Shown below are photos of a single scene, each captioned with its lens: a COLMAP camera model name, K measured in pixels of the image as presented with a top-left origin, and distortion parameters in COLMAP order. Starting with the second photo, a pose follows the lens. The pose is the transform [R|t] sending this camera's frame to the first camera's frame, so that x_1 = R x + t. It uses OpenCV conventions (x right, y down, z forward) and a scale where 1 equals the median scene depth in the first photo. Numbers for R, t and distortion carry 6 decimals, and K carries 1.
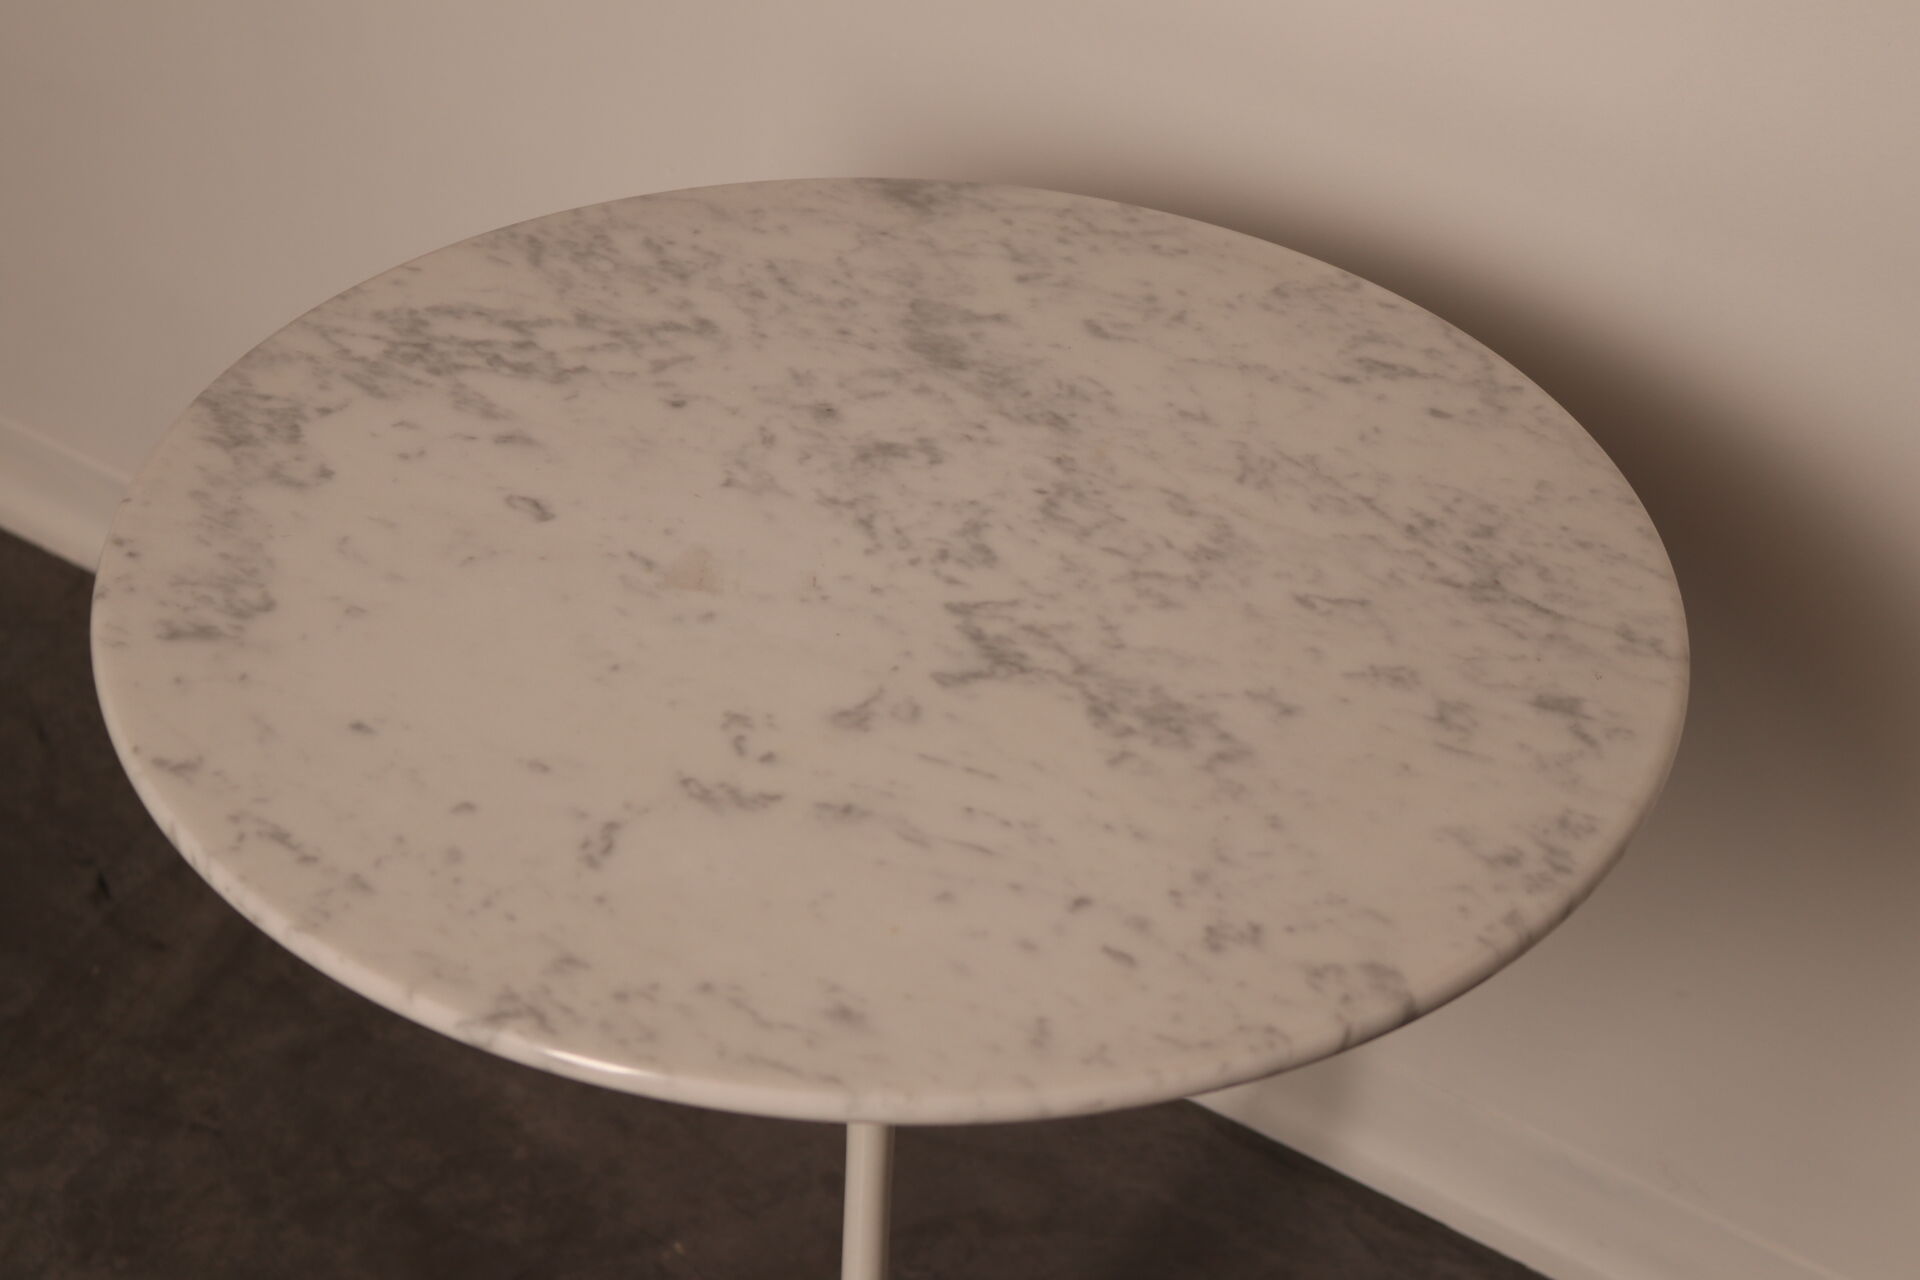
lens RADIAL K [[3519.3, 0, 954.5], [0, 3519.3, 642.0], [0, 0, 1]] dist [-0.027383, 0.000000]
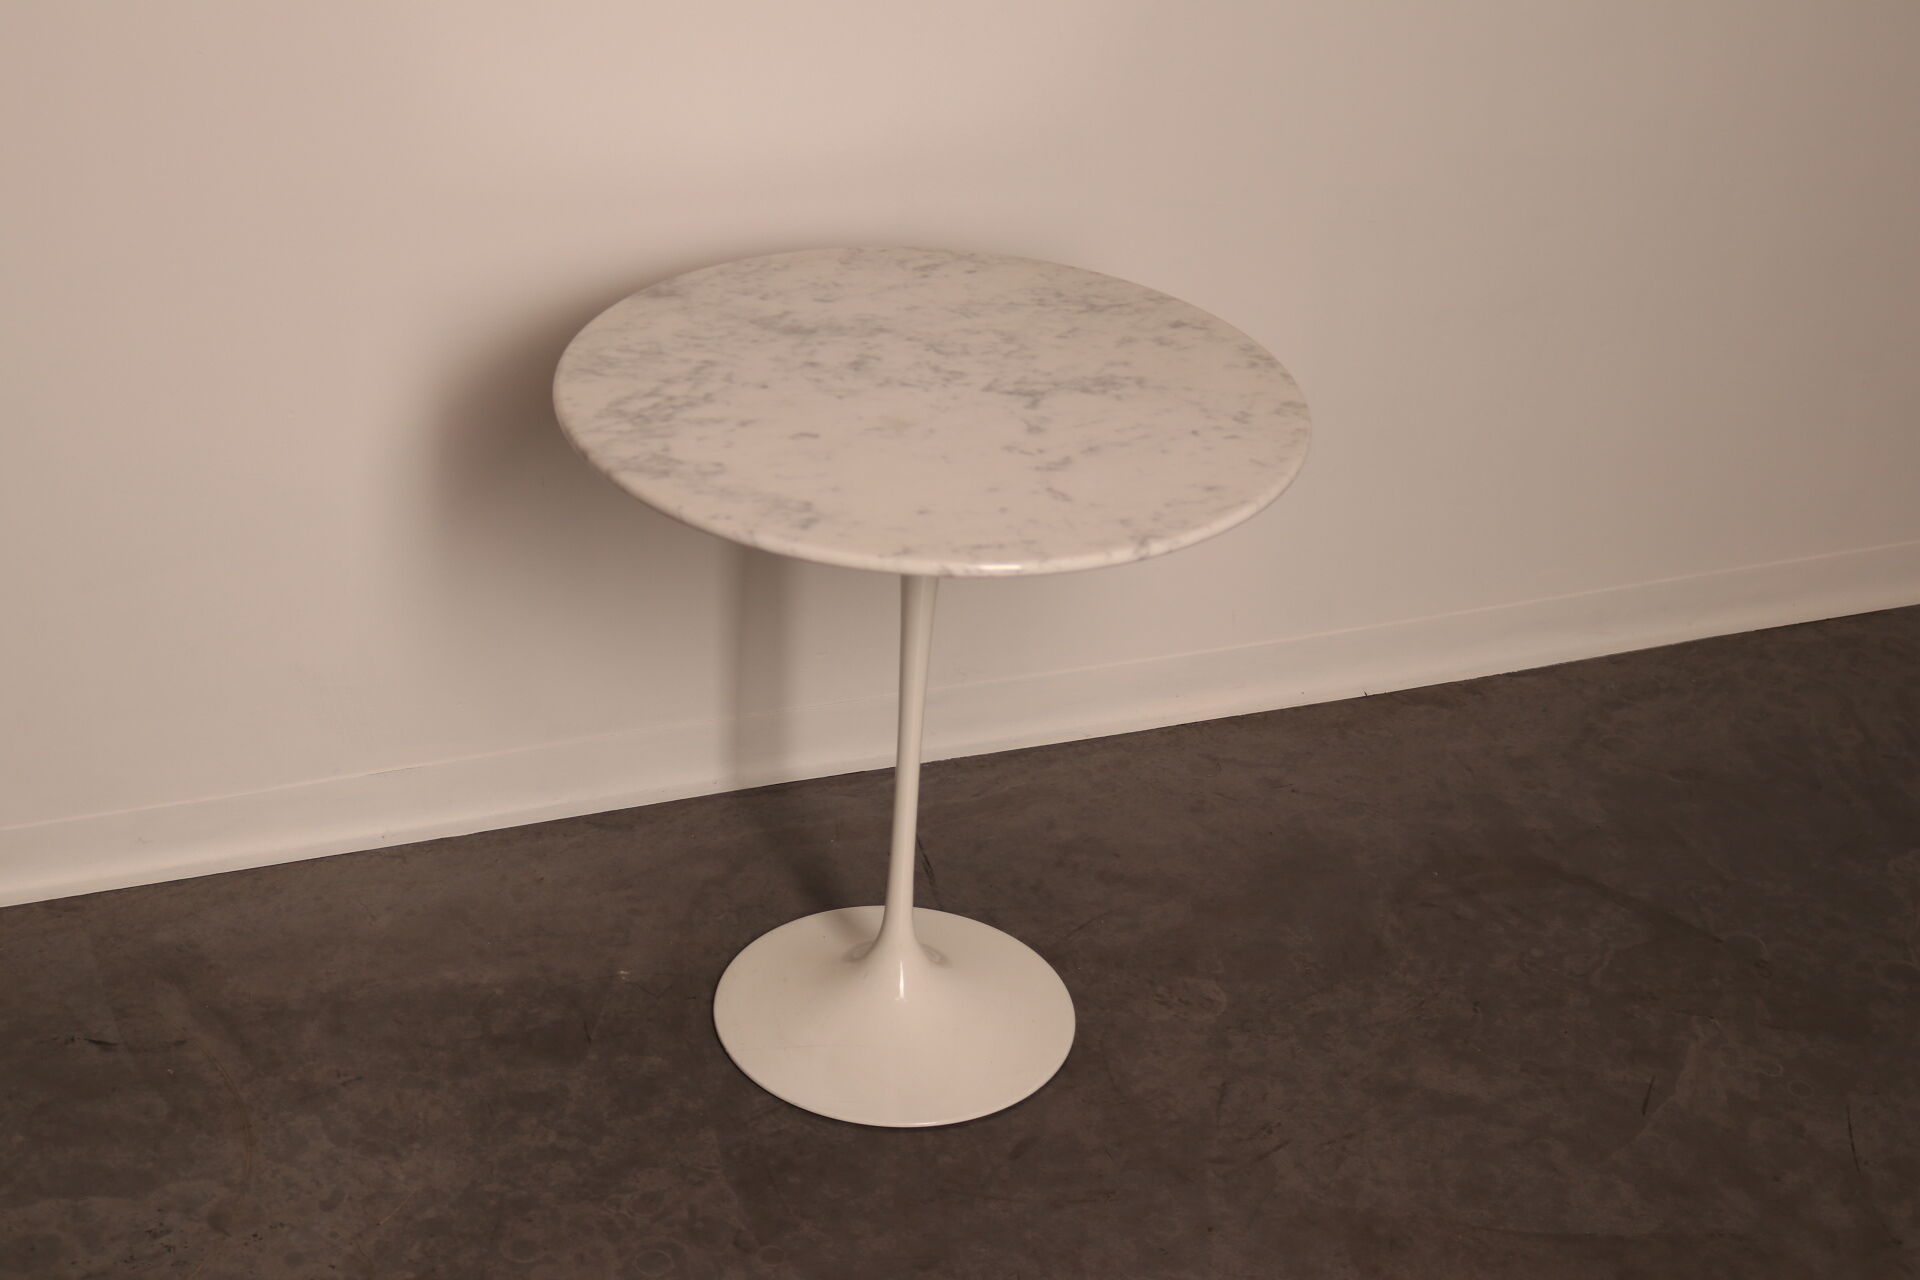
lens RADIAL K [[2919.7, 0, 962.5], [0, 2919.7, 636.9], [0, 0, 1]] dist [-0.032925, 0.000000]
pose [[0.556948, -0.407790, 0.723544, -1.253657], [0.456396, 0.878114, 0.143595, -0.128965], [-0.693910, 0.250247, 0.675178, -0.134783]]
